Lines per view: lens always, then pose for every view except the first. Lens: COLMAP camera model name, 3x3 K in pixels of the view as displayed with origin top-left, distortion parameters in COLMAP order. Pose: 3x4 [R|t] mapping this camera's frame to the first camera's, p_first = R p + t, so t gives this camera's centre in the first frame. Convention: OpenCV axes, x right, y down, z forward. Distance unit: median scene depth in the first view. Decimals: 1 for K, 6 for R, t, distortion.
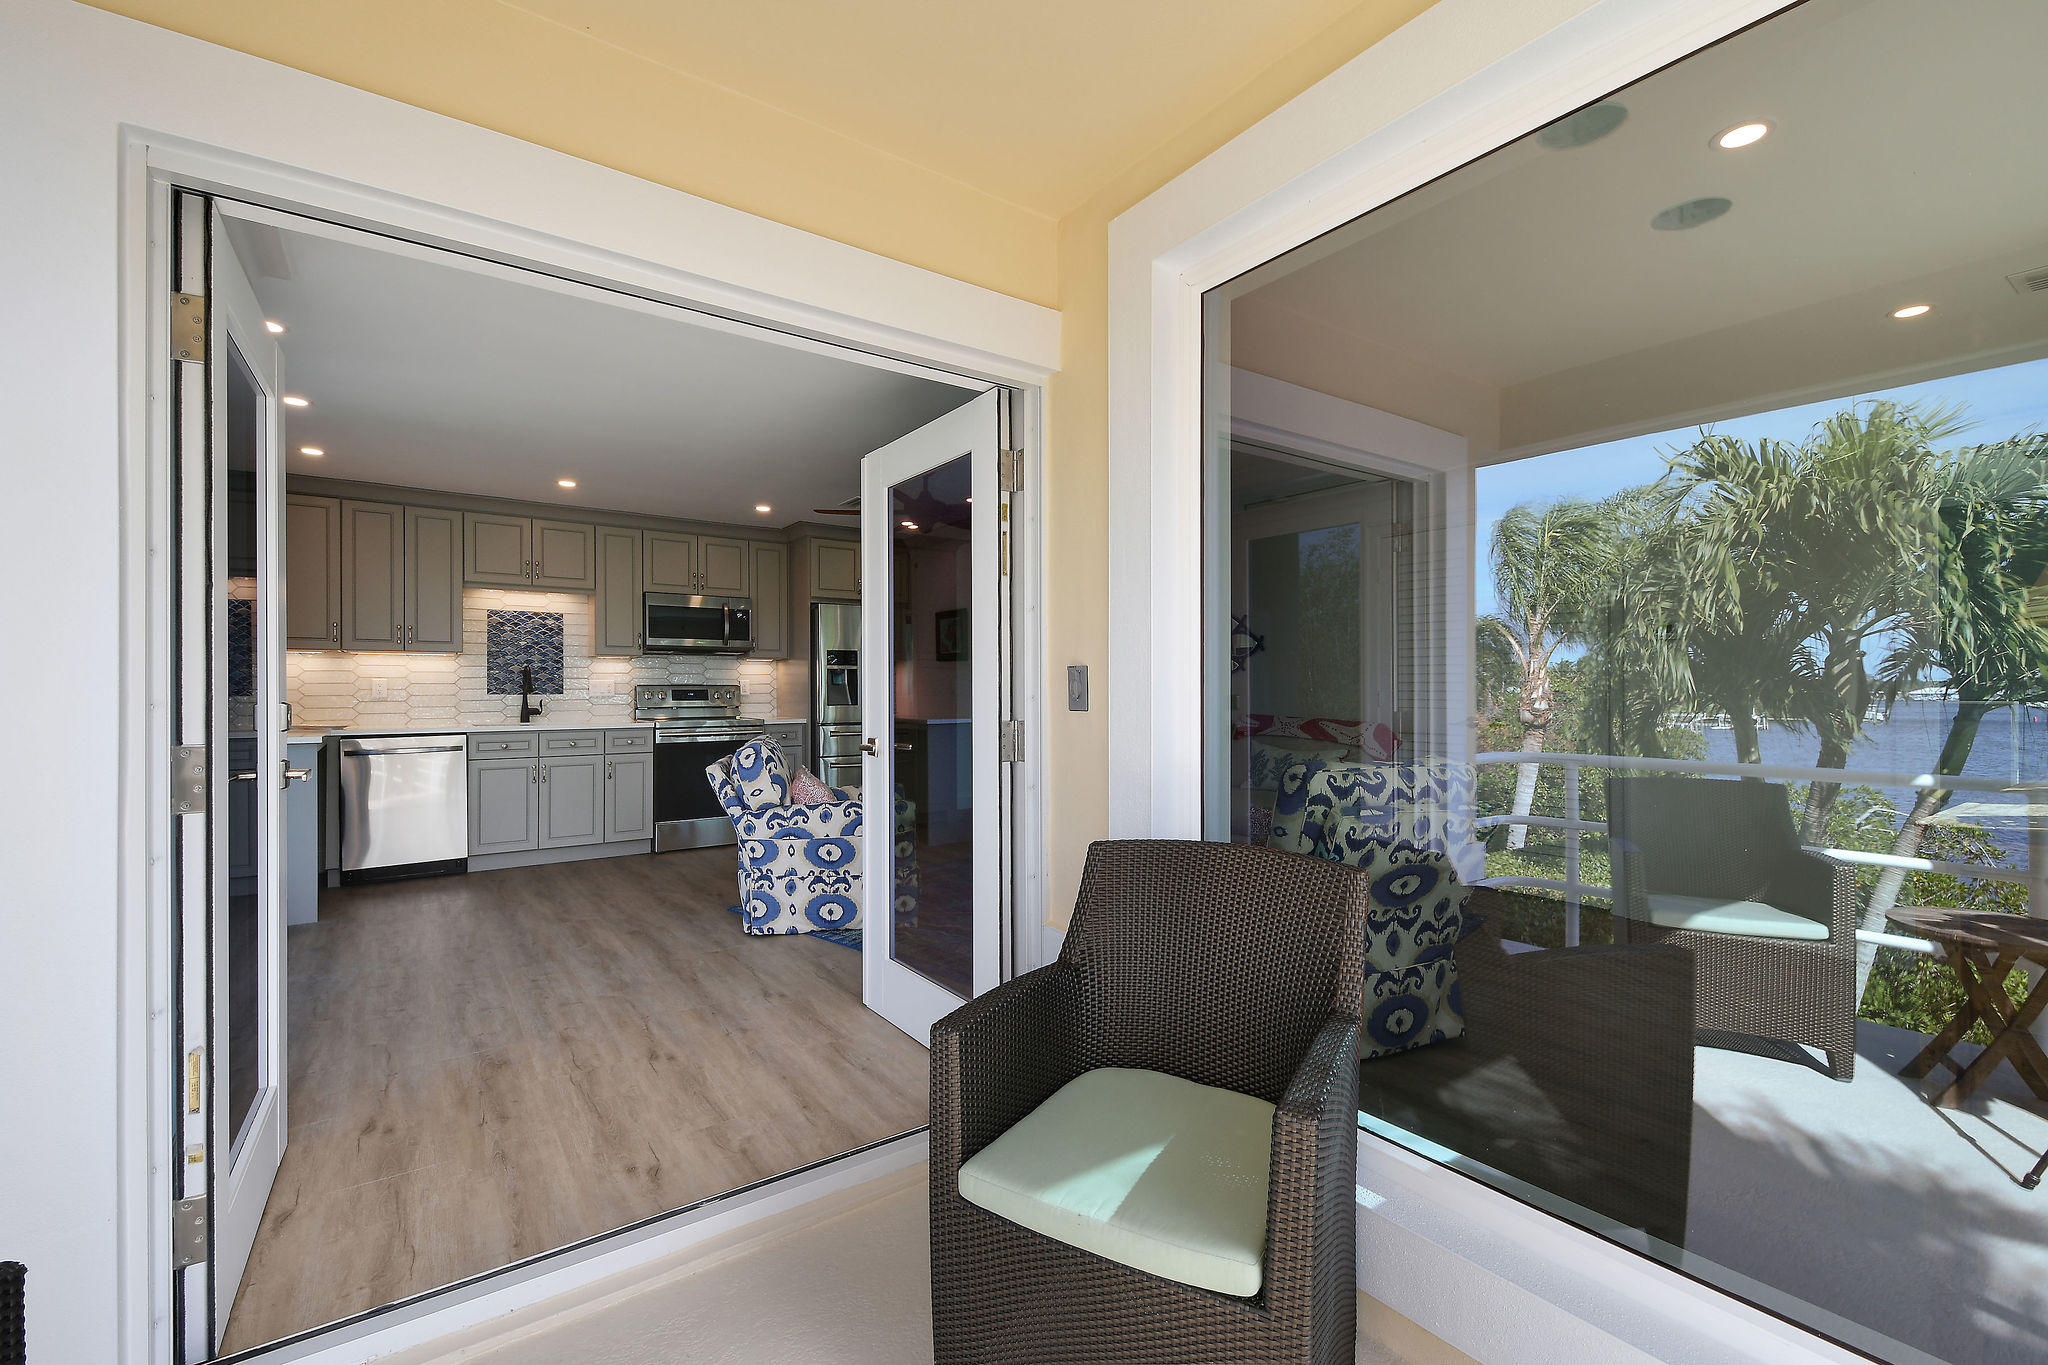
lens RADIAL K [[884.9, 0, 1058.9], [0, 884.9, 667.4], [0, 0, 1]] dist [-0.000052, -0.000013]
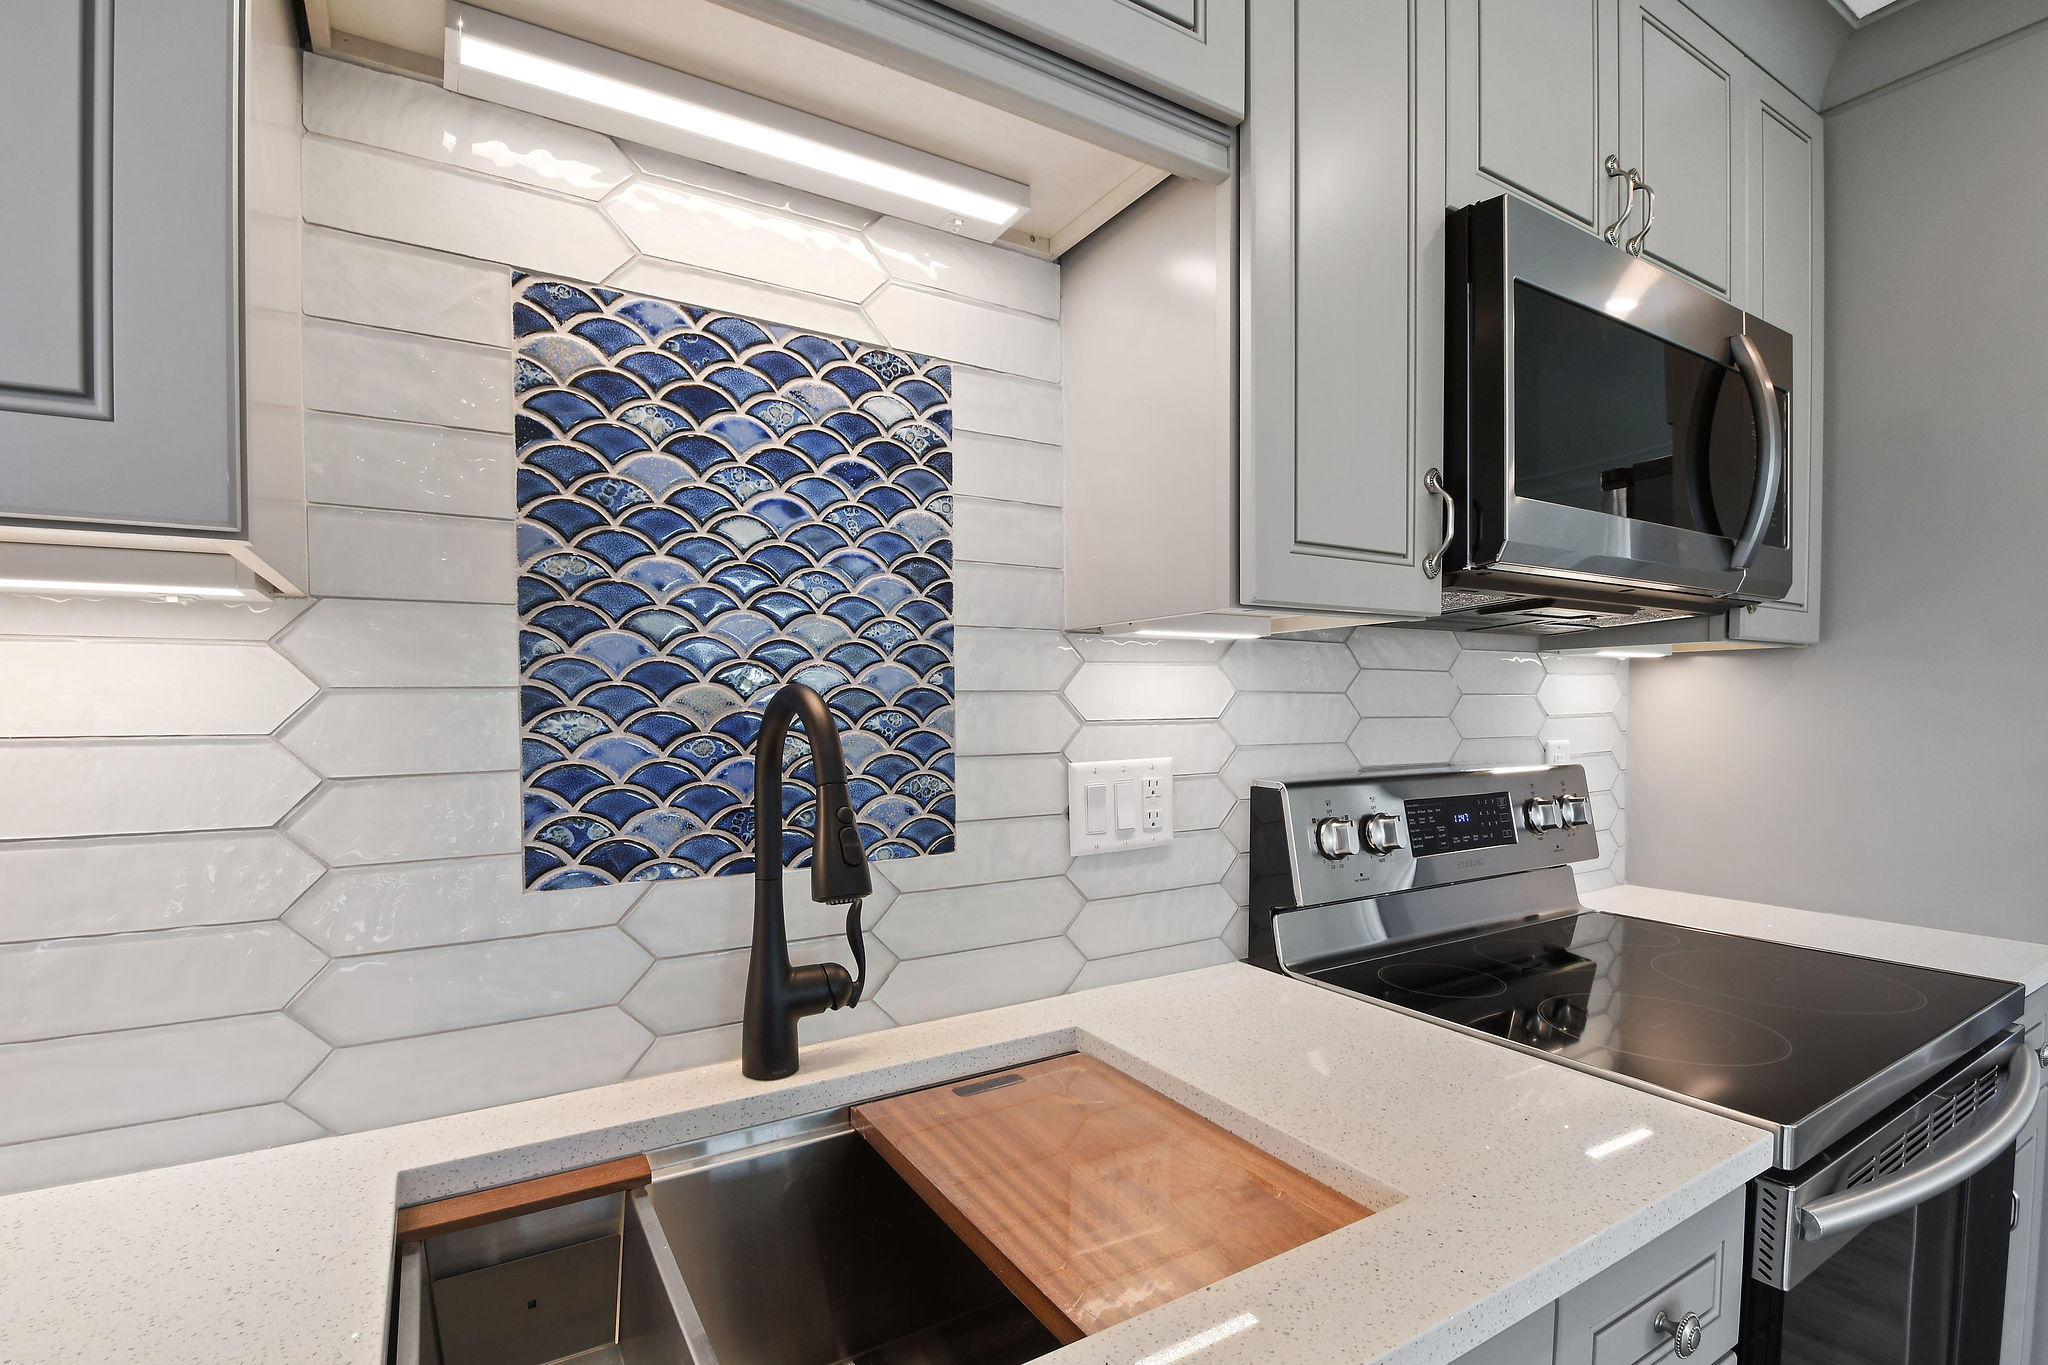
lens RADIAL K [[919.5, 0, 987.8], [0, 919.5, 708.3], [0, 0, 1]] dist [-0.000445, -0.000037]
pose [[0.994045, -0.002260, -0.108945, -0.634937], [0.005425, 0.999572, 0.028756, -0.002440], [0.108833, -0.029176, 0.993632, 0.984678]]
